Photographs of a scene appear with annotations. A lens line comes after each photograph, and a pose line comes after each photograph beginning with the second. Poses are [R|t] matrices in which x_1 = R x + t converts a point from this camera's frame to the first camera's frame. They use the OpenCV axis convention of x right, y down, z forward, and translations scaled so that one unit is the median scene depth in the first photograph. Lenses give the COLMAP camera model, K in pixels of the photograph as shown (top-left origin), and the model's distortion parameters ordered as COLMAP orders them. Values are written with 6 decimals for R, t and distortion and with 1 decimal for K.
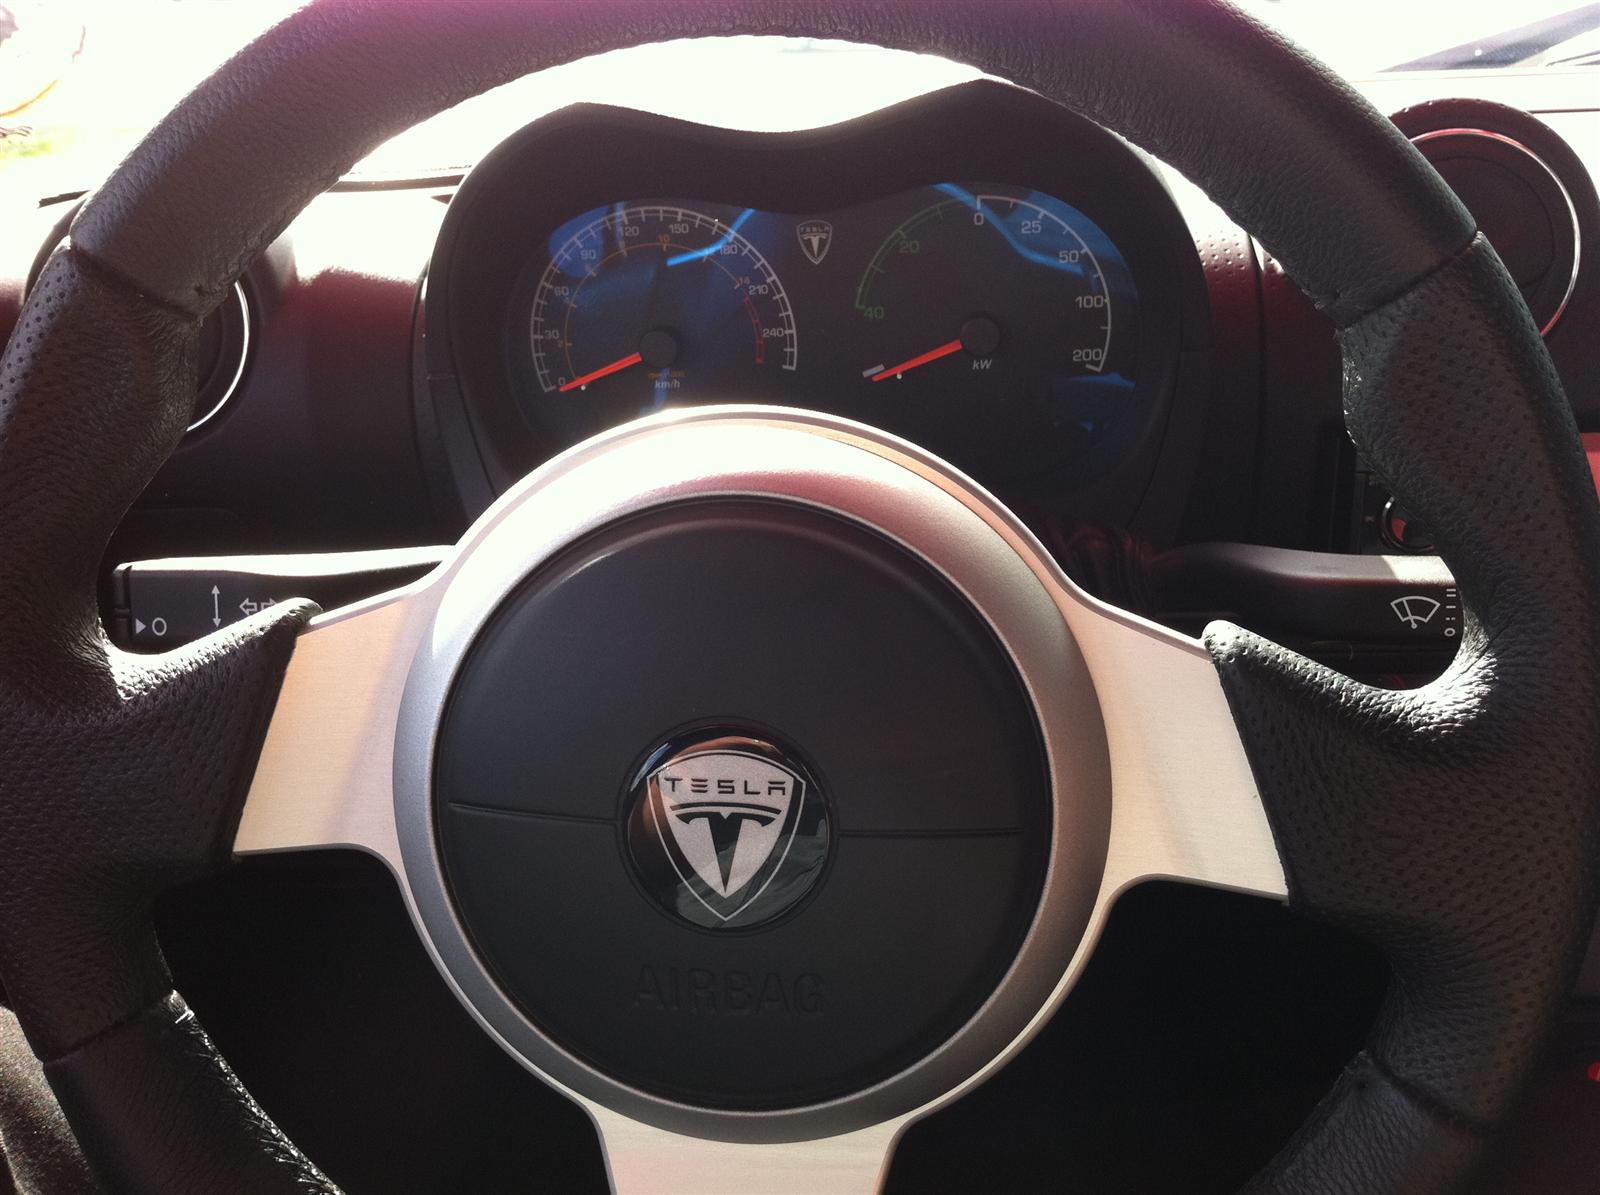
lens RADIAL K [[1429.0, 0, 808.1], [0, 1429.0, 608.0], [0, 0, 1]] dist [-0.003714, -0.049753]
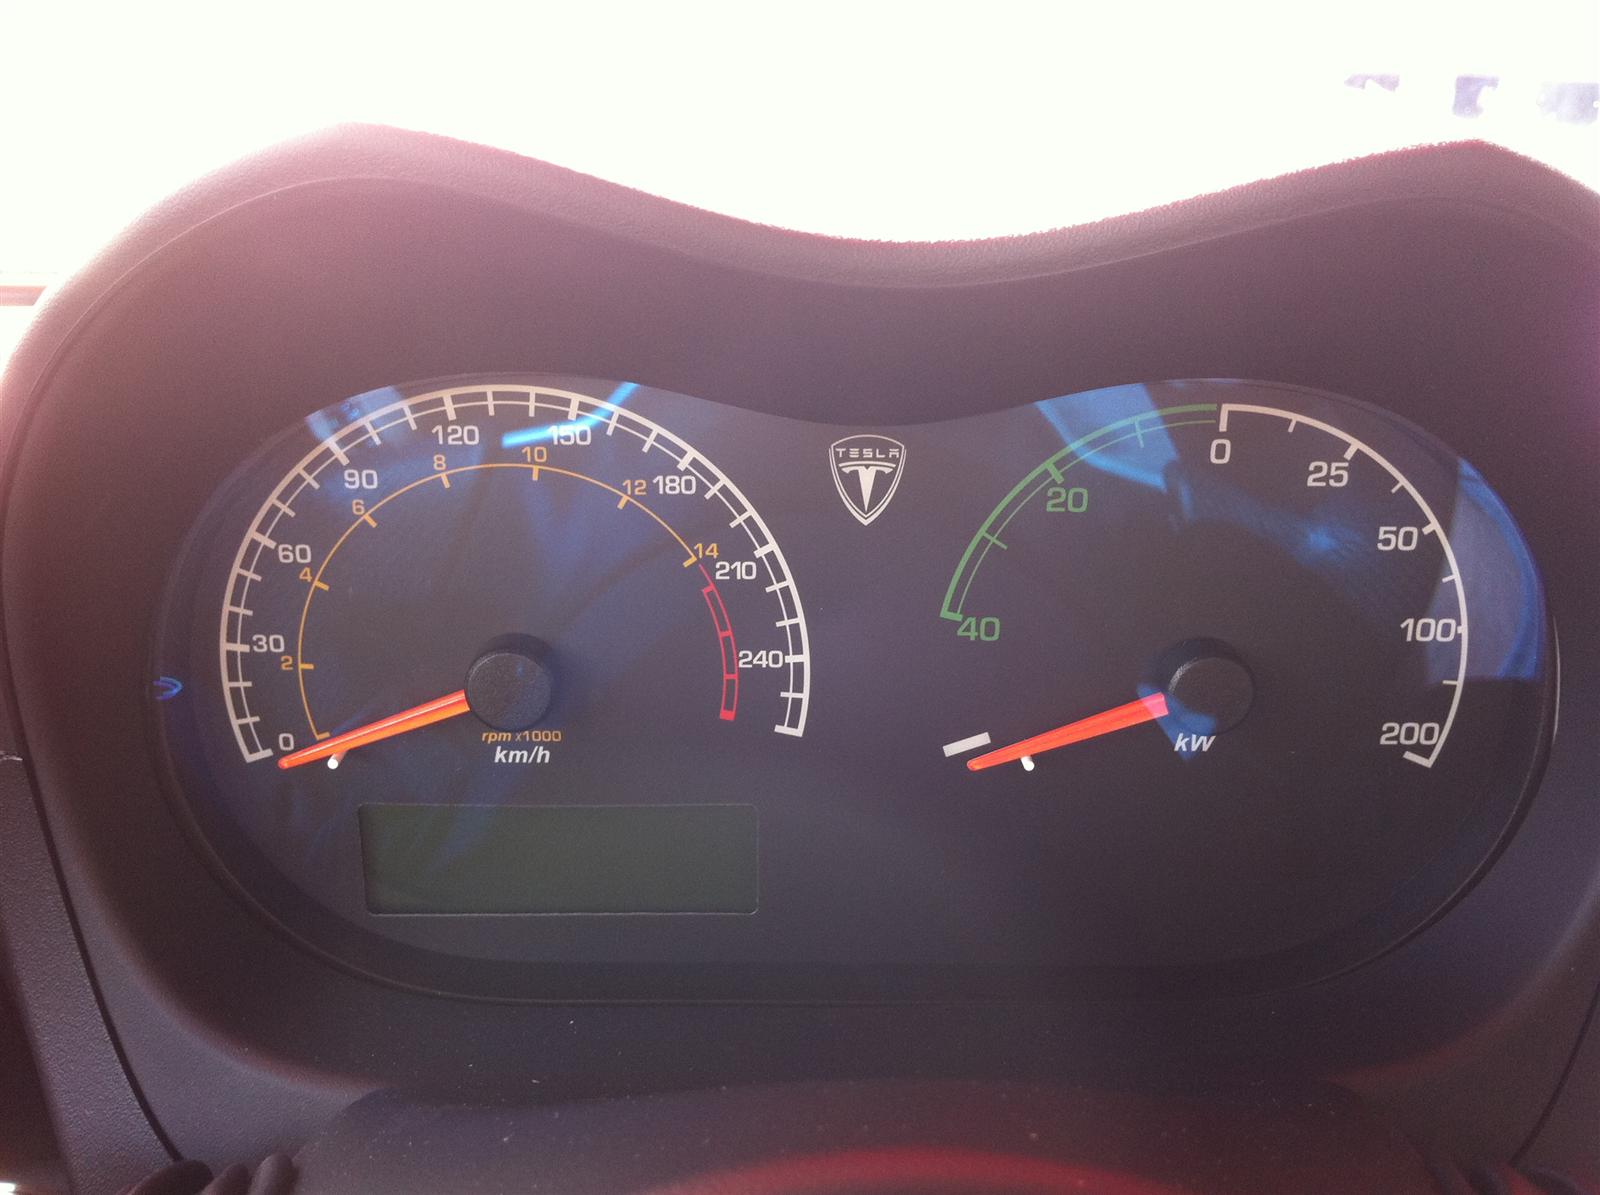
lens RADIAL K [[1429.0, 0, 797.0], [0, 1429.0, 582.6], [0, 0, 1]] dist [-0.003714, -0.049753]
pose [[0.988579, 0.035548, 0.146450, -0.083046], [-0.021475, 0.995093, -0.096580, -0.175023], [-0.149165, 0.092332, 0.984492, 0.542450]]
